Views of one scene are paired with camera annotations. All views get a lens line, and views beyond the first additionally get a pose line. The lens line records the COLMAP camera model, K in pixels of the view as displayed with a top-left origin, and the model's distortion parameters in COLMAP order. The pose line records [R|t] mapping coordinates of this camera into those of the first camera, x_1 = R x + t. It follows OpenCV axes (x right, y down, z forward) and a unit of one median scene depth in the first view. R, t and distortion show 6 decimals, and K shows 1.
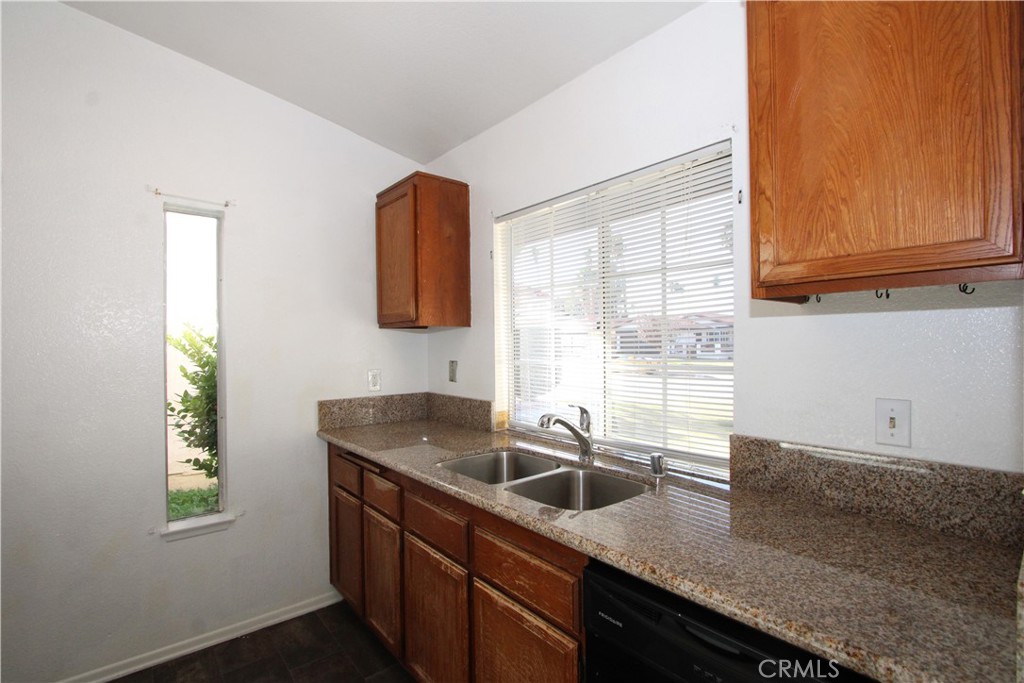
lens RADIAL K [[475.4, 0, 511.2], [0, 475.4, 342.3], [0, 0, 1]] dist [-0.011512, 0.000721]
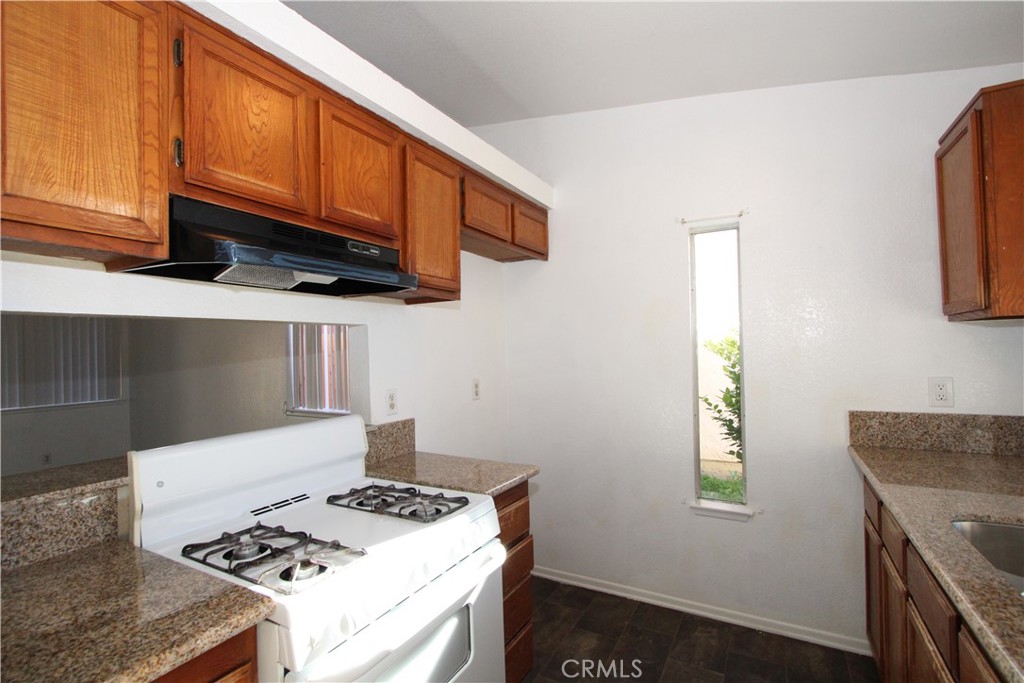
lens RADIAL K [[475.4, 0, 488.6], [0, 475.4, 344.0], [0, 0, 1]] dist [-0.011512, 0.000721]
pose [[0.337188, -0.014468, -0.941326, 0.194614], [0.023667, 0.999696, -0.006887, -0.007990], [0.941140, -0.019956, 0.337428, 0.103098]]
